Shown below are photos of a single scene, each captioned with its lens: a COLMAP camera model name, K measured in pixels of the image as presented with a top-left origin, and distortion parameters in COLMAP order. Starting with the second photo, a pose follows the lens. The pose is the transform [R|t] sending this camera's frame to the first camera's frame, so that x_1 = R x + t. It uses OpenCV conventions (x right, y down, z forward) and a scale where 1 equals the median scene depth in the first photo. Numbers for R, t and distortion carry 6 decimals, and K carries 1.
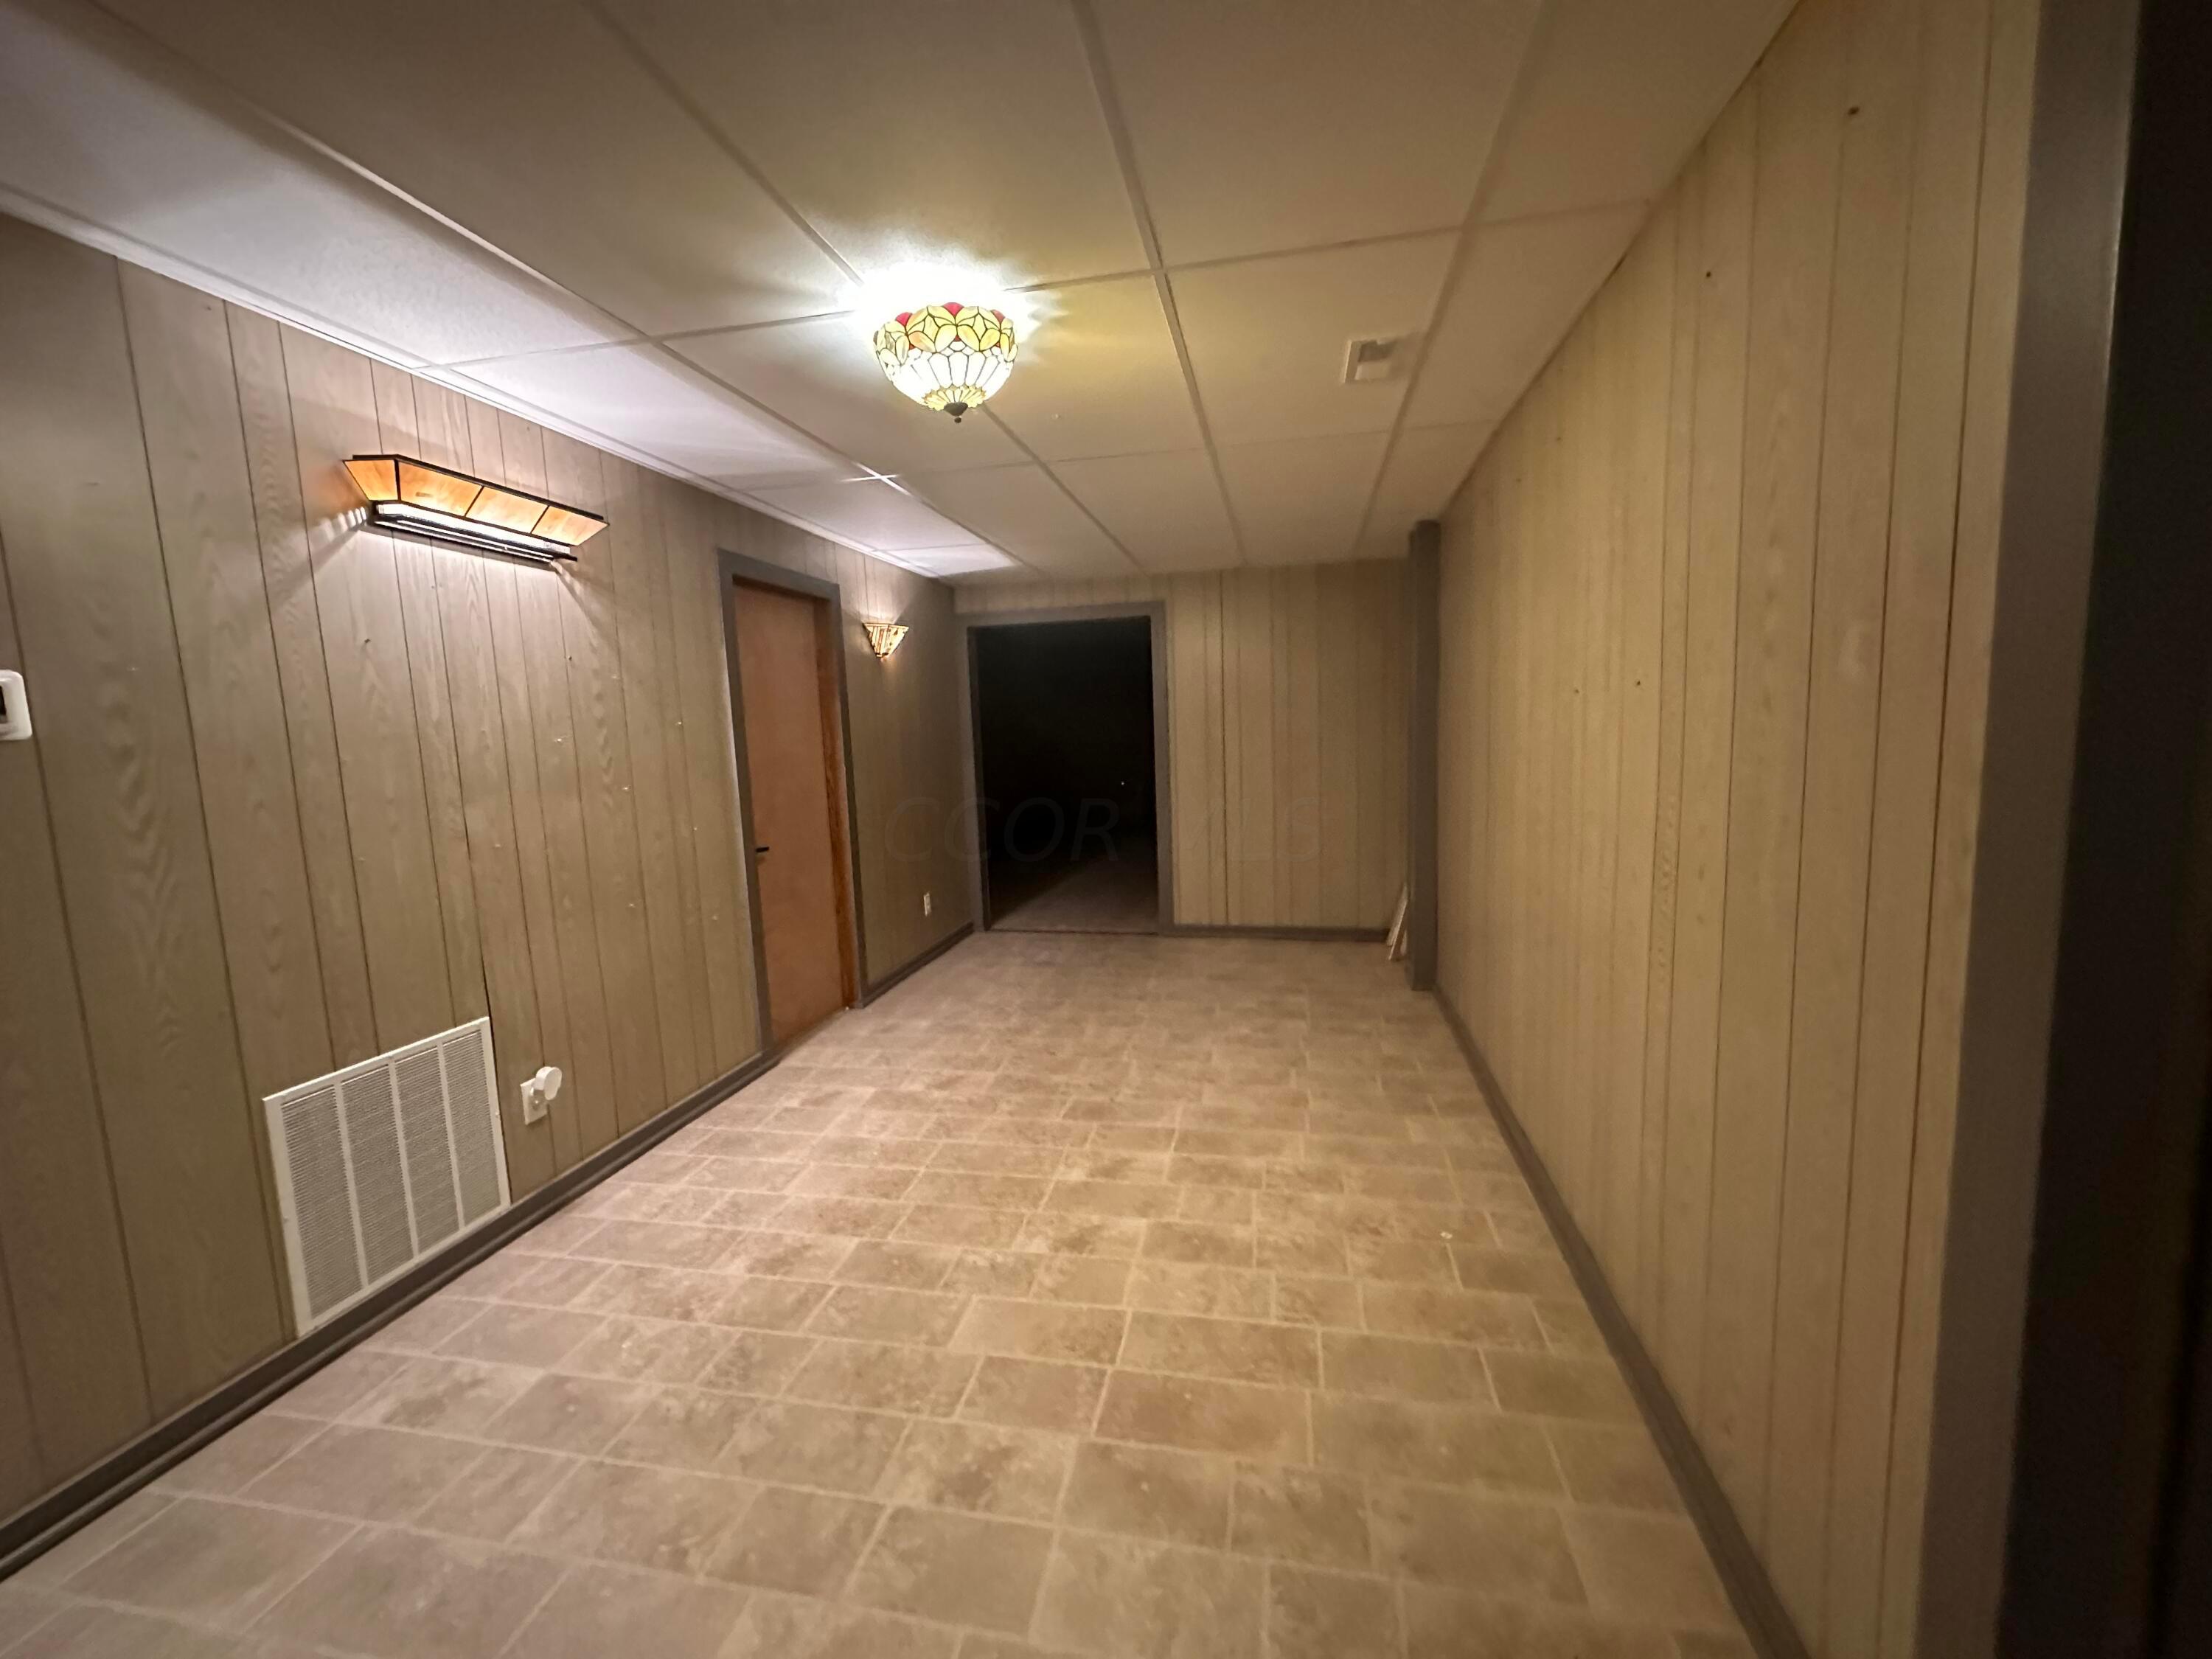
lens RADIAL K [[877.3, 0, 1117.8], [0, 877.3, 826.3], [0, 0, 1]] dist [-0.001504, 0.000555]
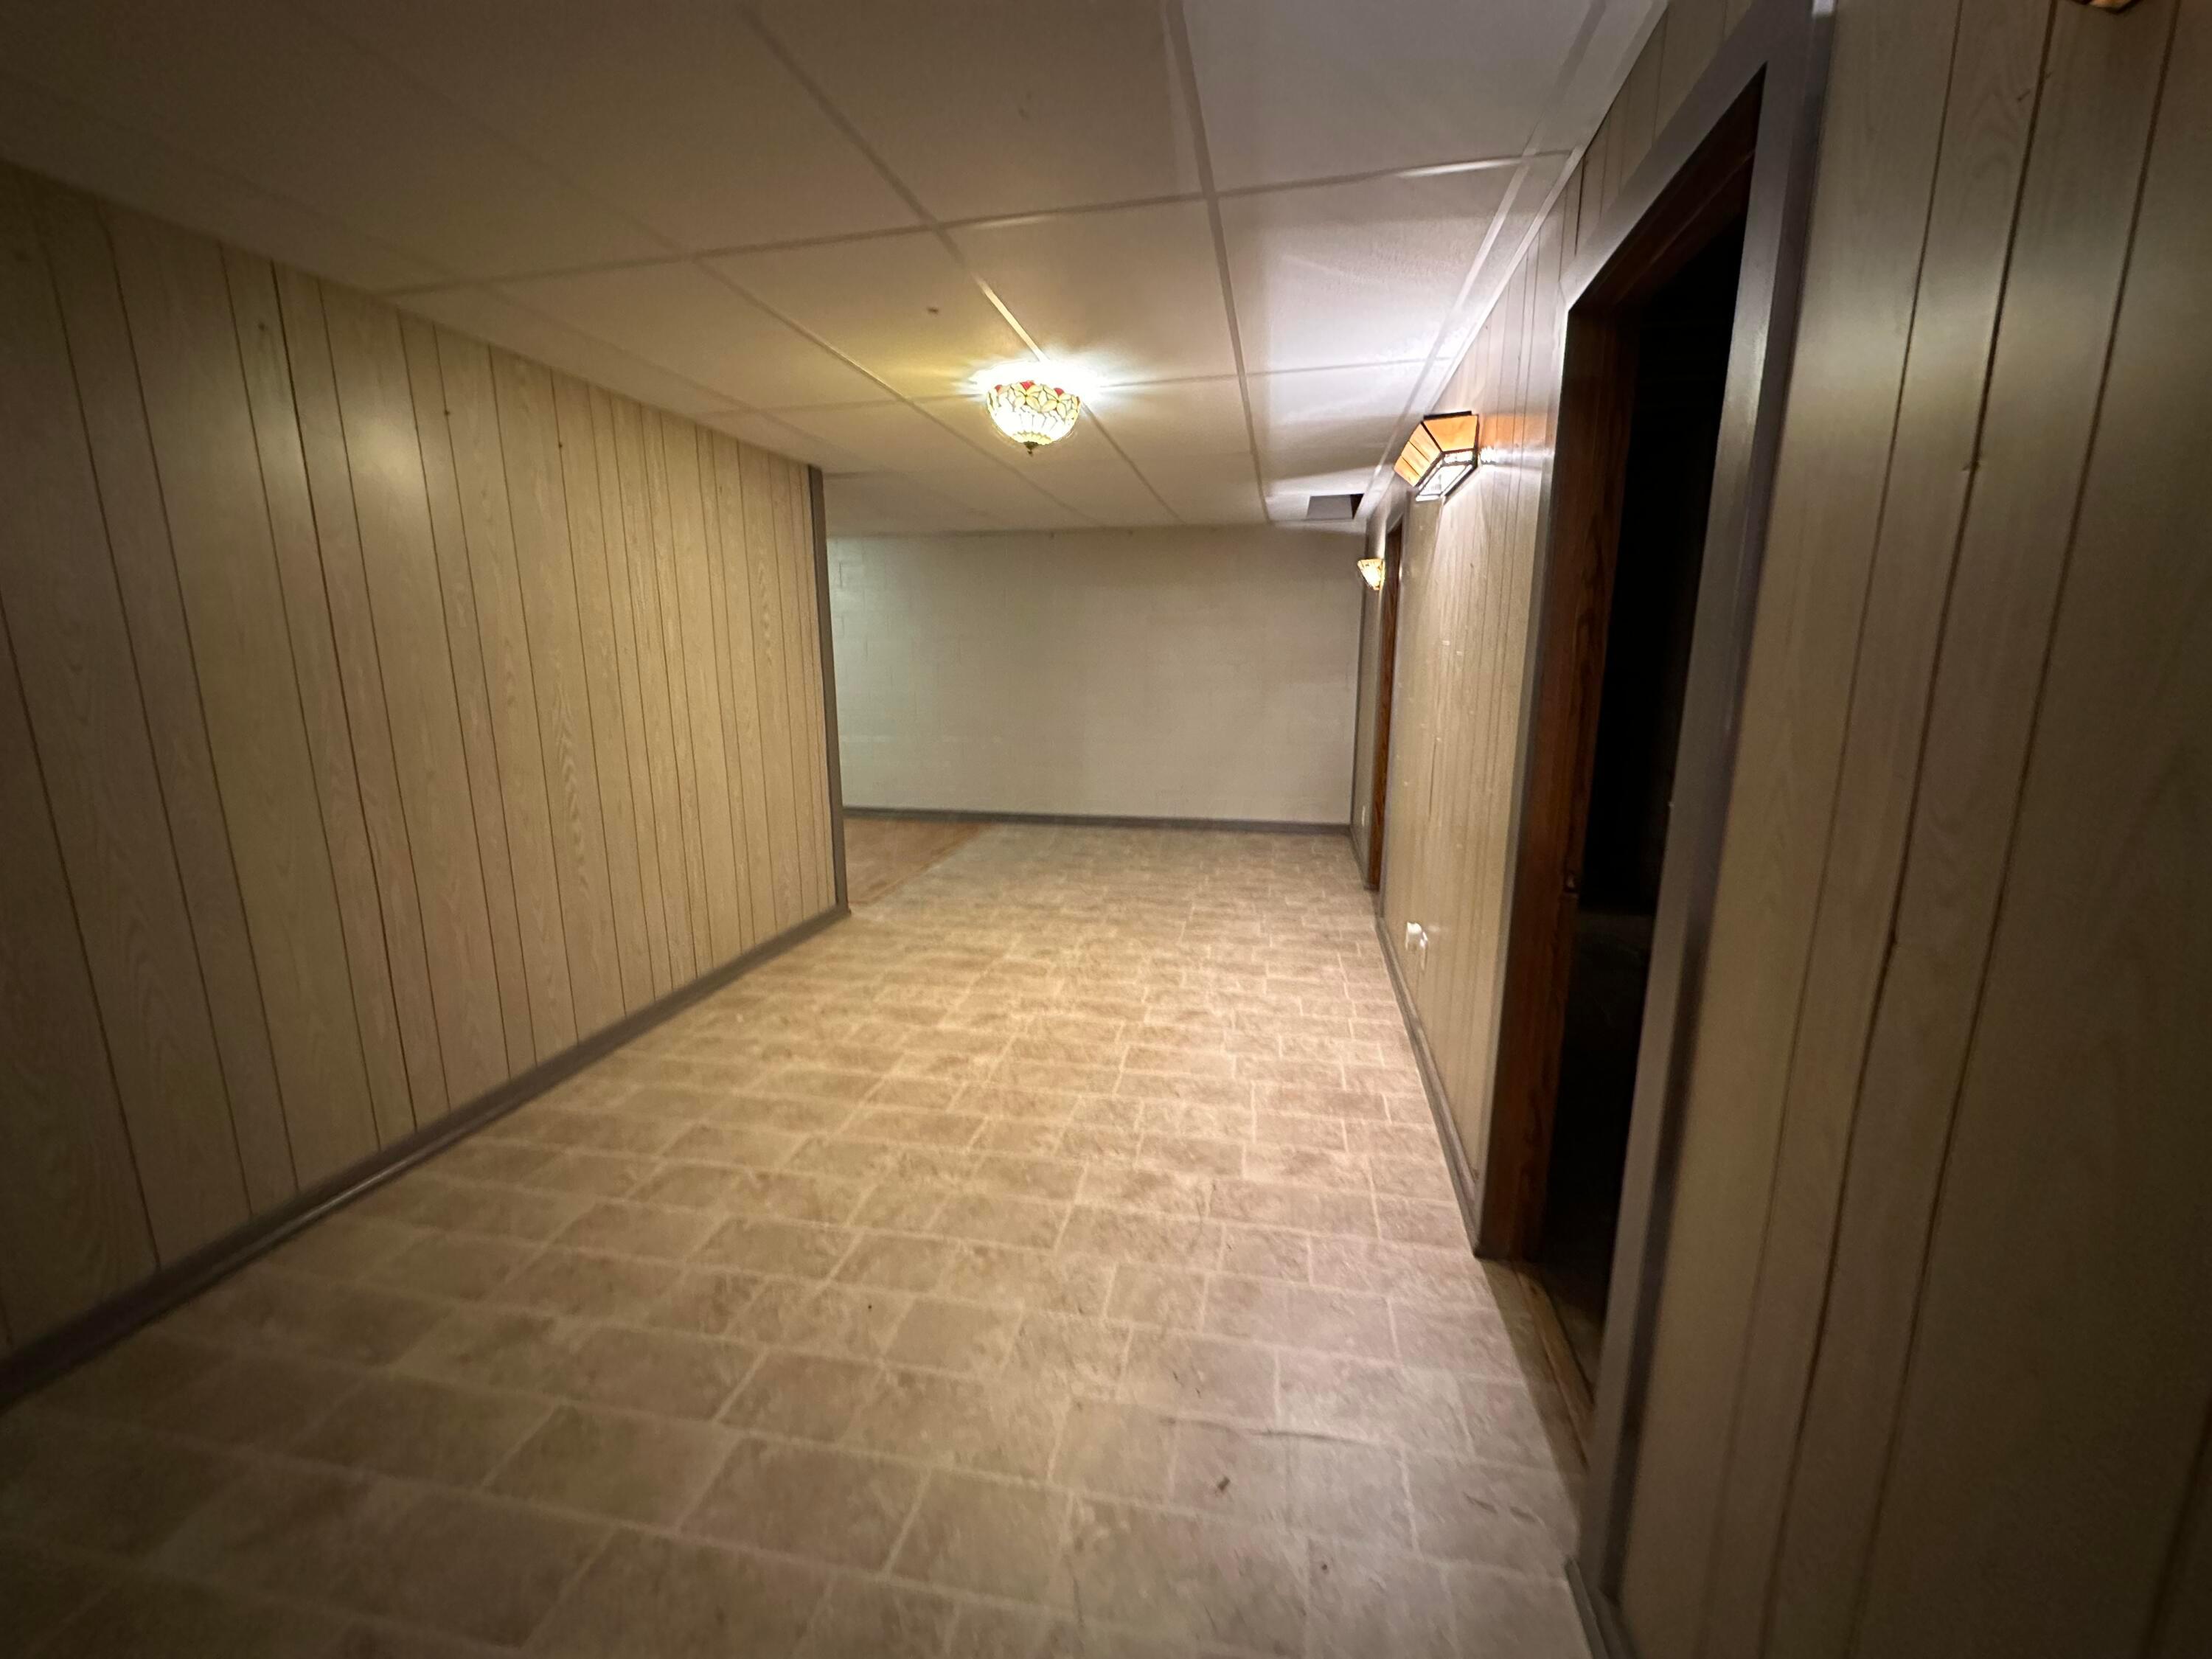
lens RADIAL K [[877.3, 0, 1119.1], [0, 877.3, 844.9], [0, 0, 1]] dist [-0.001504, 0.000555]
pose [[-0.999097, 0.042220, 0.004758, -0.238404], [0.041481, 0.945070, 0.324225, -0.221594], [0.009192, 0.324130, -0.945968, 1.950299]]
